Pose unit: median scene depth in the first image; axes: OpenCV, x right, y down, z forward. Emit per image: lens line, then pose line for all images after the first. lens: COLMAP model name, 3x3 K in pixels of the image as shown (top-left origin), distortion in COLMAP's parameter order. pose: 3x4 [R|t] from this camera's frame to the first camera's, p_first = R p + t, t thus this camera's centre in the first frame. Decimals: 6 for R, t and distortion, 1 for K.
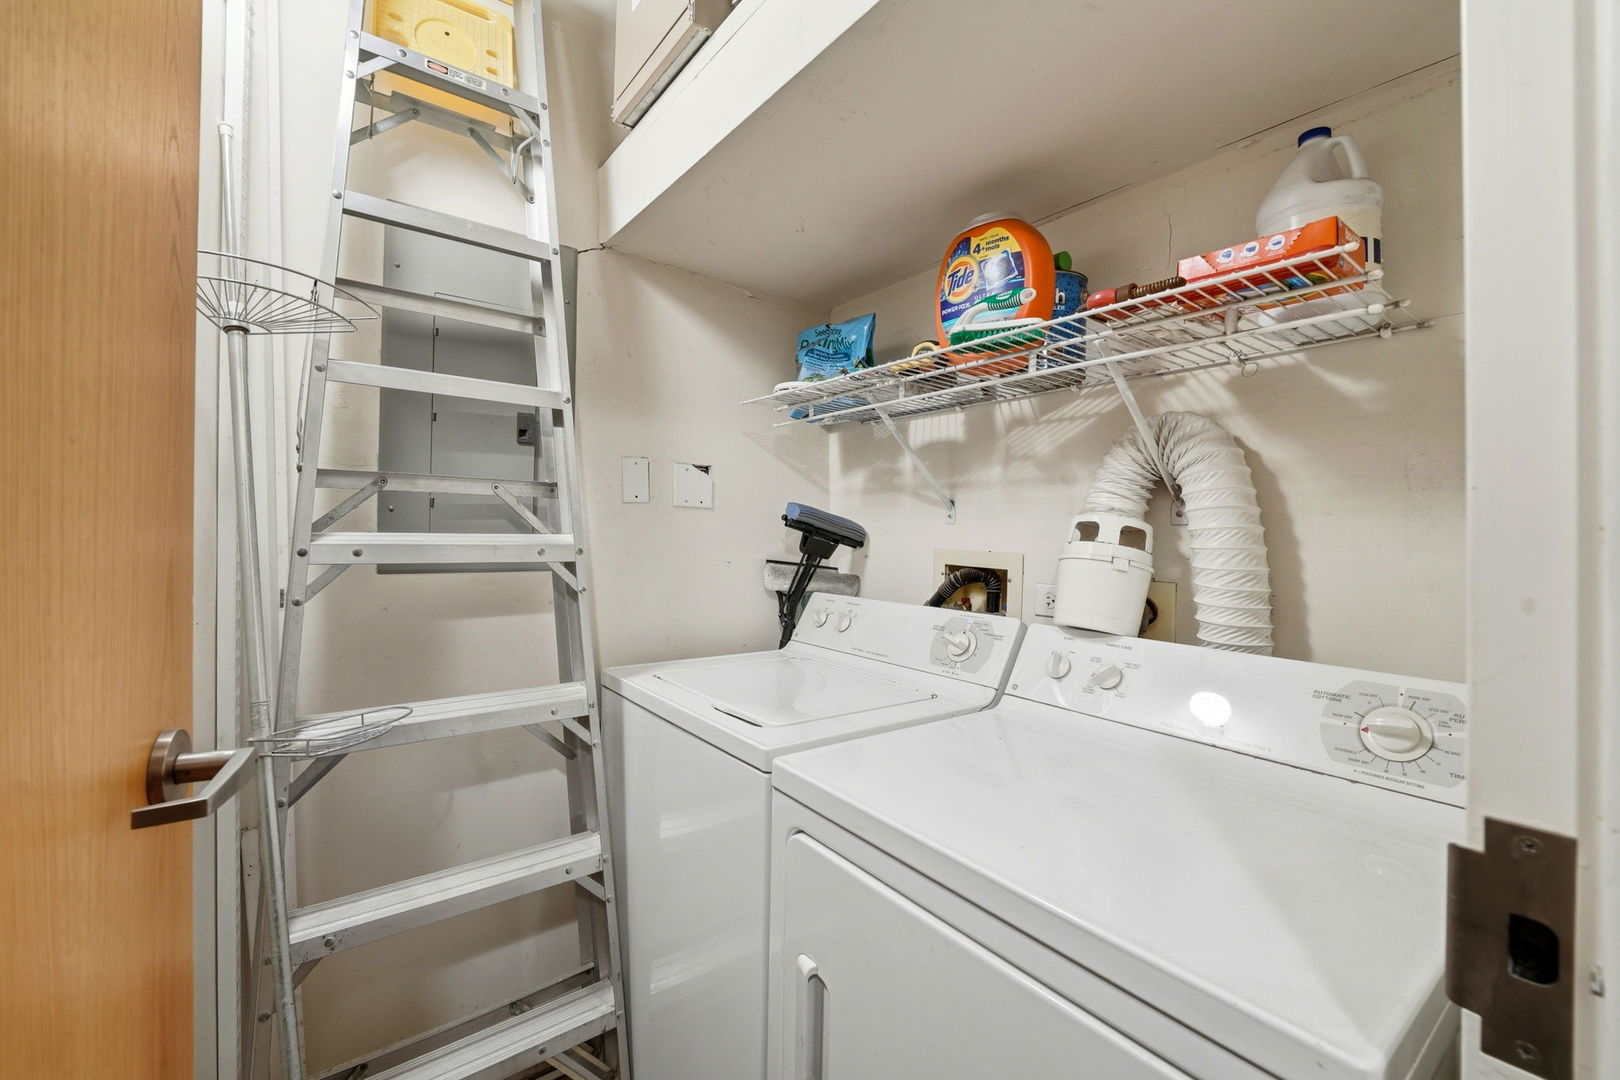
lens RADIAL K [[661.1, 0, 802.9], [0, 661.1, 533.8], [0, 0, 1]] dist [-0.011852, 0.000316]
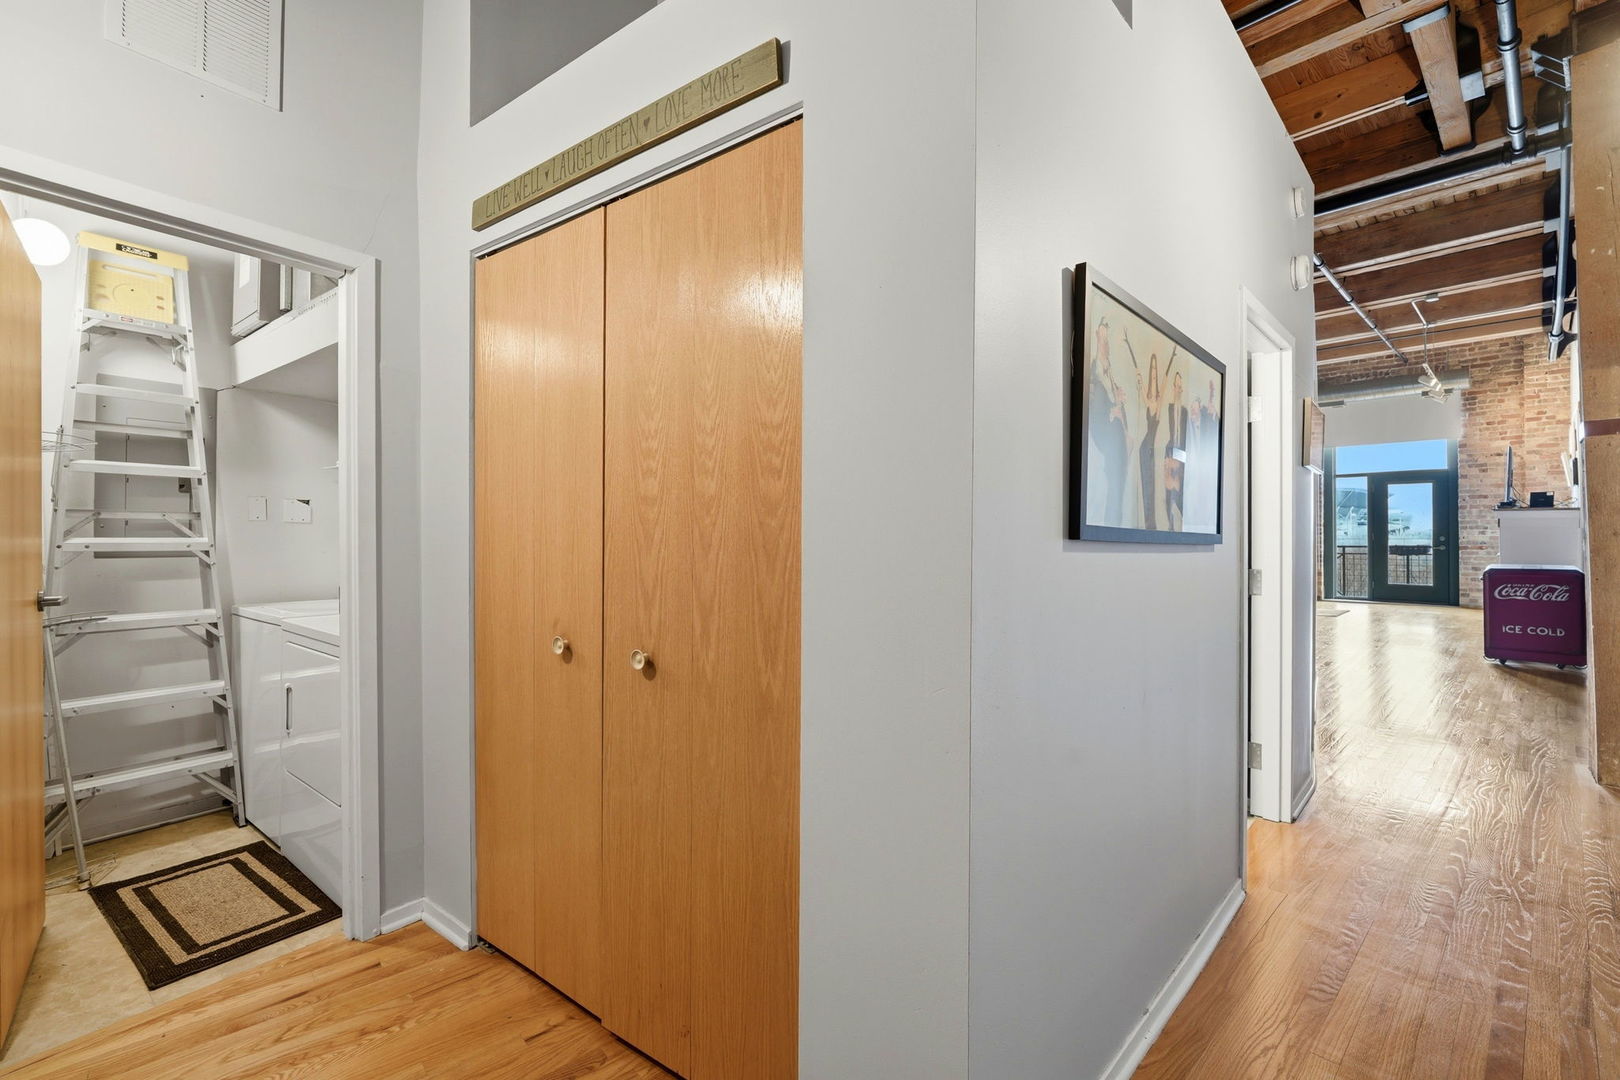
lens RADIAL K [[661.1, 0, 802.9], [0, 661.1, 533.8], [0, 0, 1]] dist [-0.011852, 0.000316]
pose [[0.958039, -0.010694, 0.286440, 0.865945], [0.010832, 0.999941, 0.001103, 0.006547], [-0.286434, 0.002046, 0.958098, -1.537548]]
